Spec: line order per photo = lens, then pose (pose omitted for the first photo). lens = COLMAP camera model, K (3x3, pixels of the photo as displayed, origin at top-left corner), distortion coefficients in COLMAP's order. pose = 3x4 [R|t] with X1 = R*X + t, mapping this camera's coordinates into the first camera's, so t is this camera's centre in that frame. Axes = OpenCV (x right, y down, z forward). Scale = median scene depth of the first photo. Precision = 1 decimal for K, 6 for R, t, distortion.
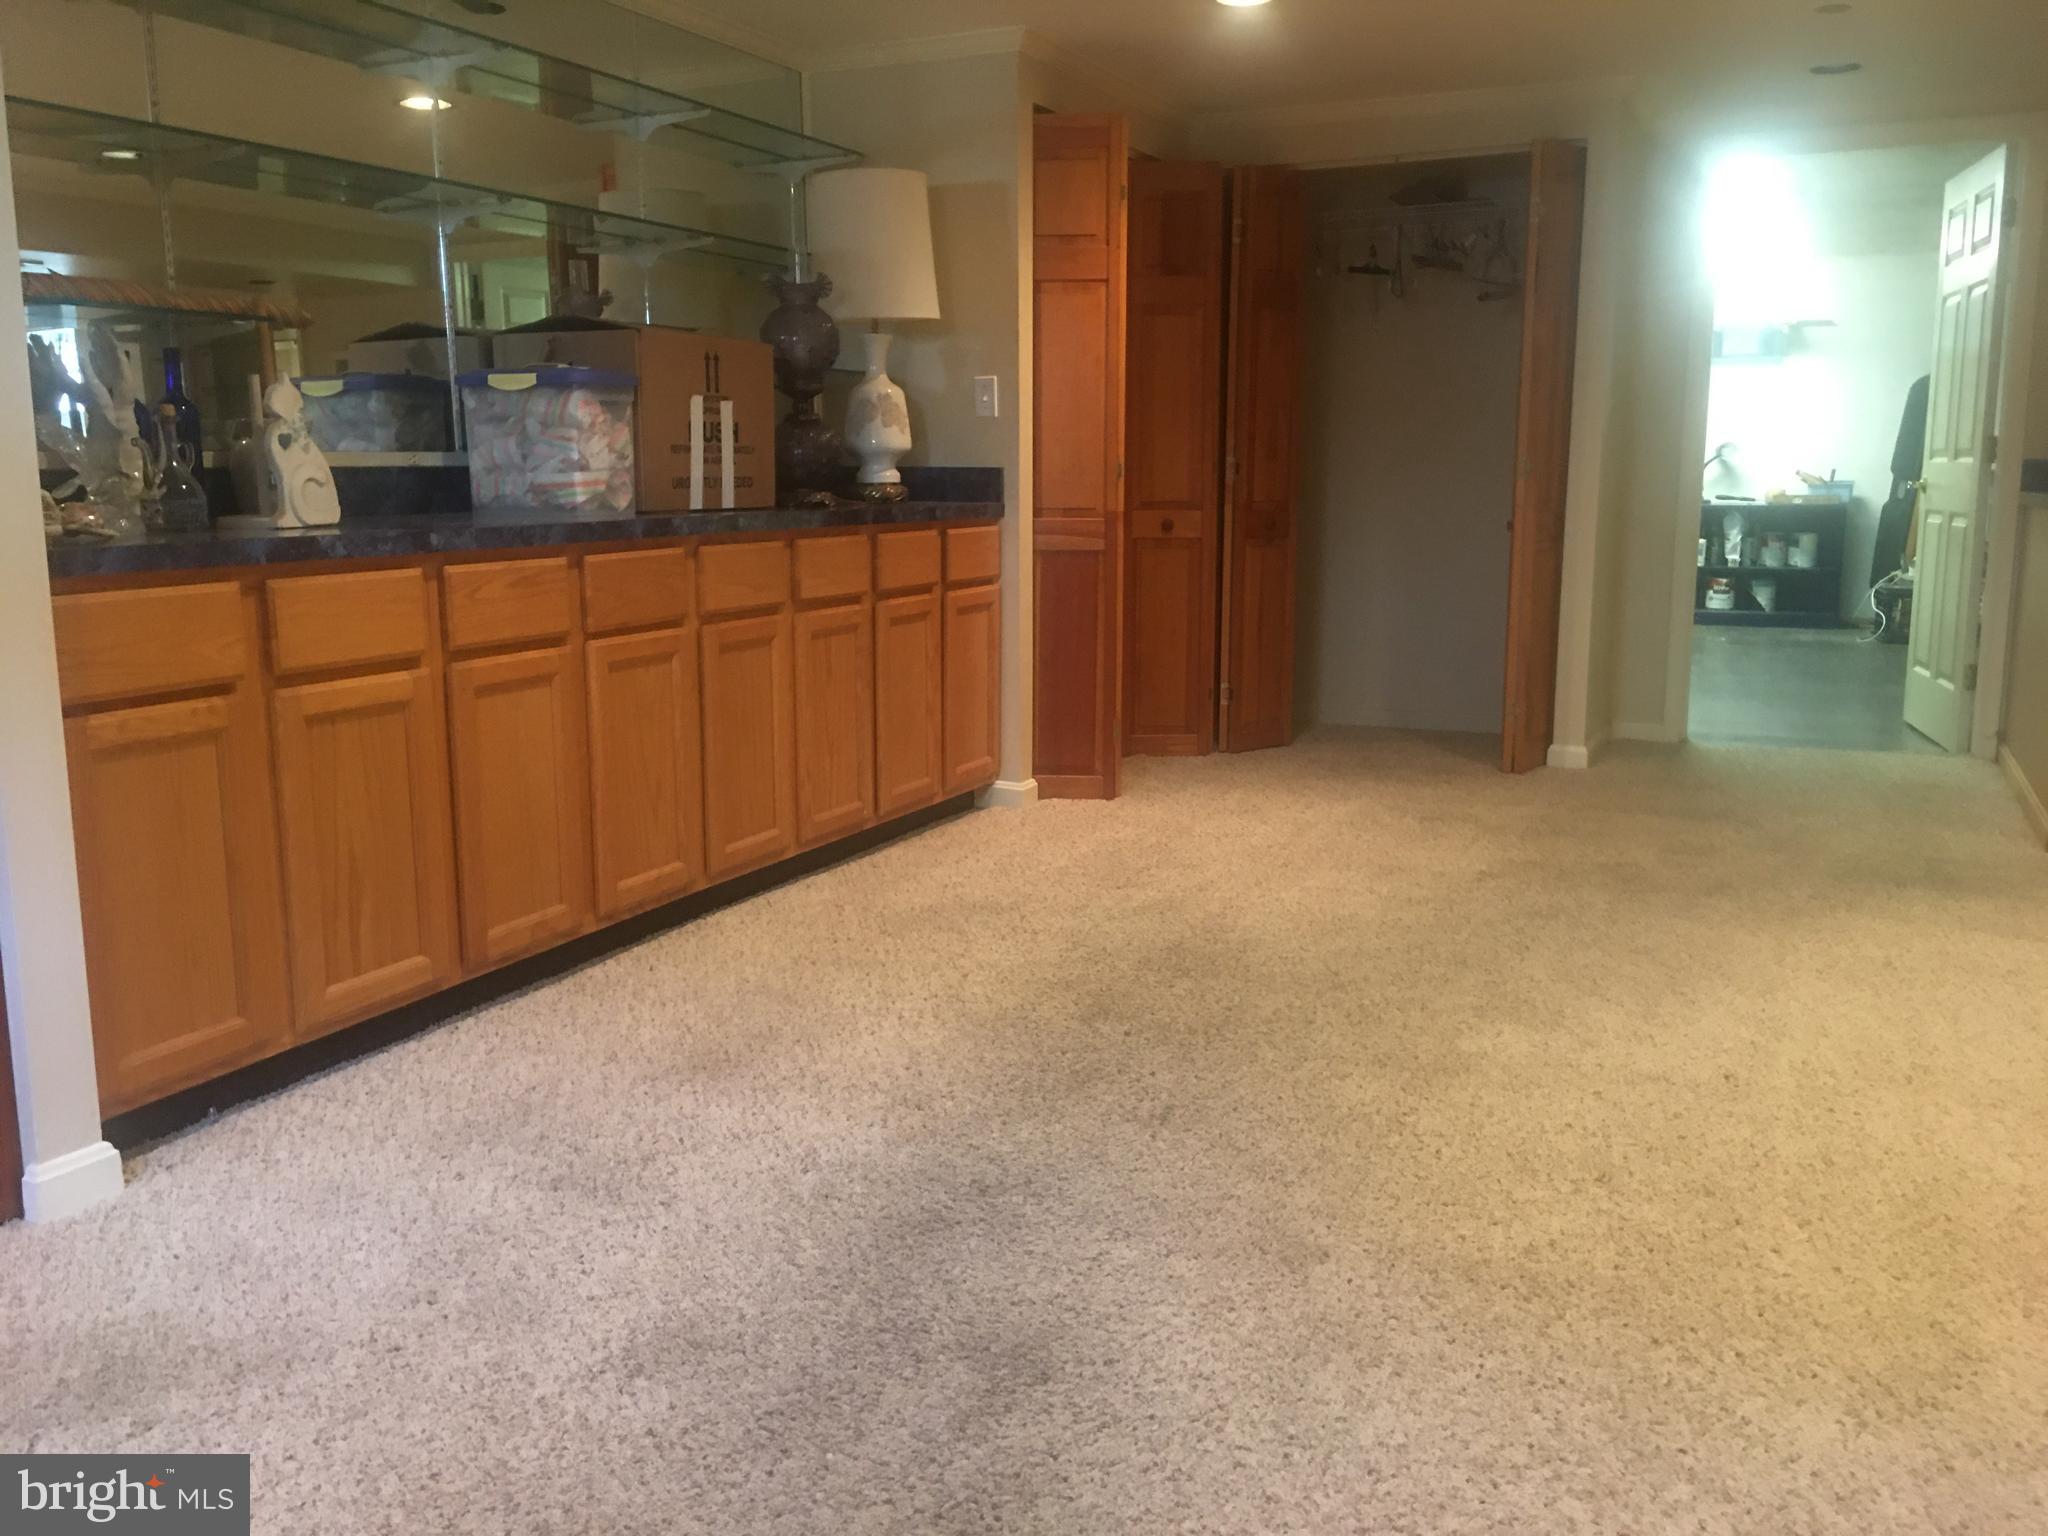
lens RADIAL K [[1763.1, 0, 1021.8], [0, 1763.1, 770.3], [0, 0, 1]] dist [0.077577, -0.100503]
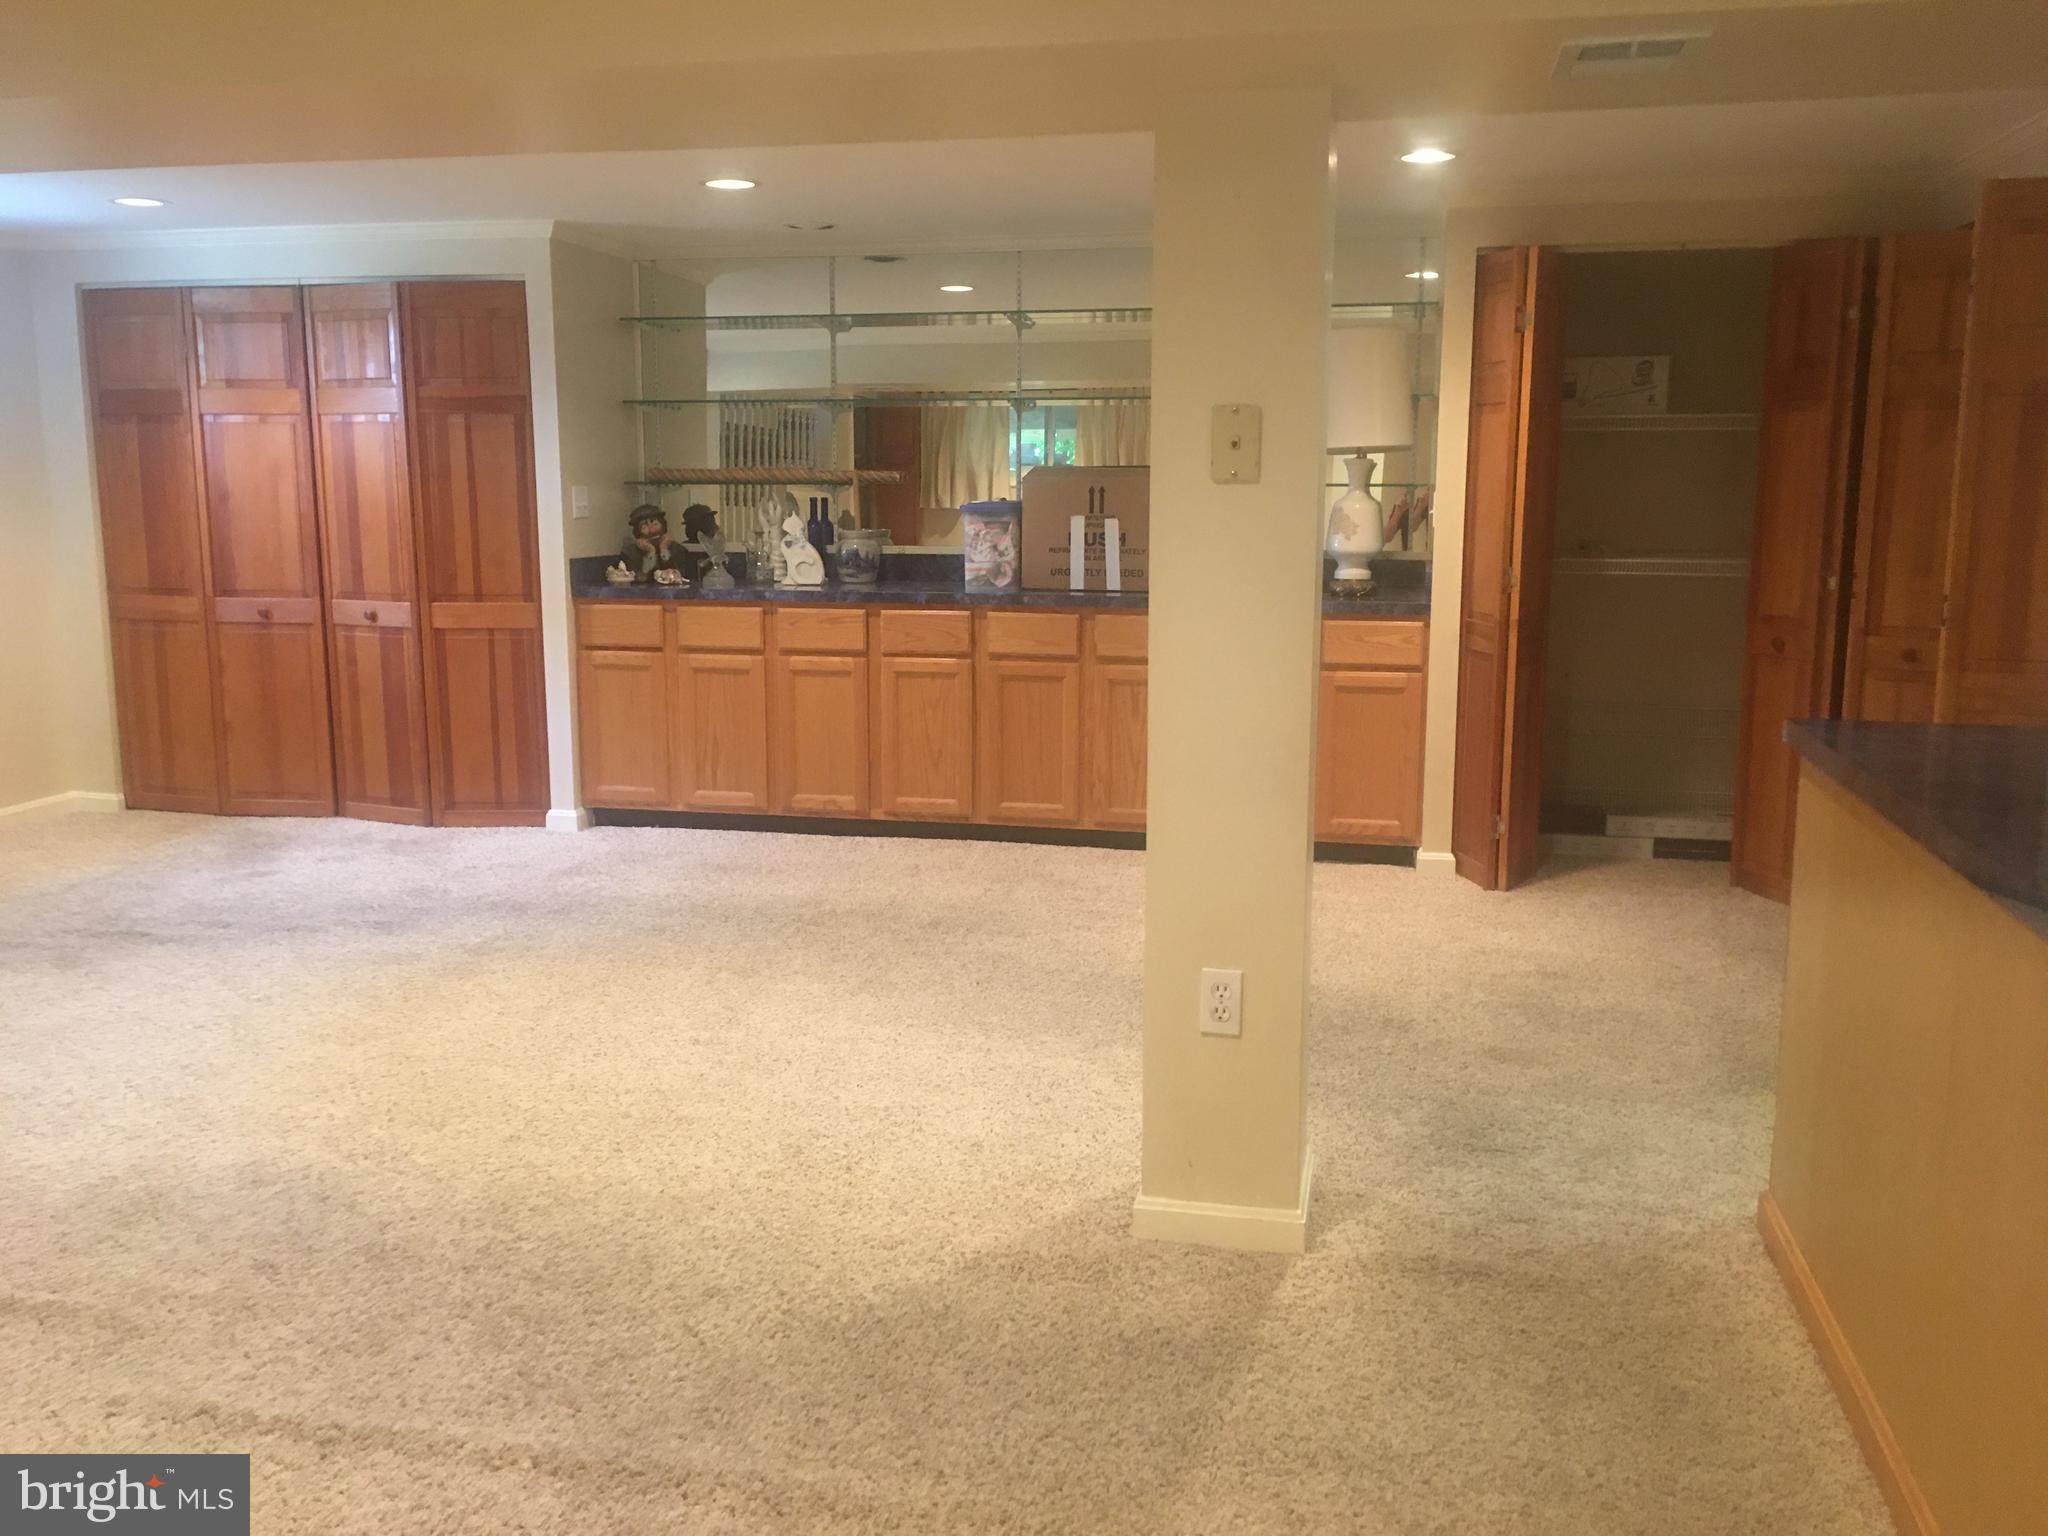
lens RADIAL K [[1763.1, 0, 1013.3], [0, 1763.1, 759.7], [0, 0, 1]] dist [0.077577, -0.100503]
pose [[0.205935, 0.162918, -0.964909, 1.295441], [-0.171723, 0.976759, 0.128269, -0.190109], [0.963381, 0.139282, 0.229125, 0.621351]]
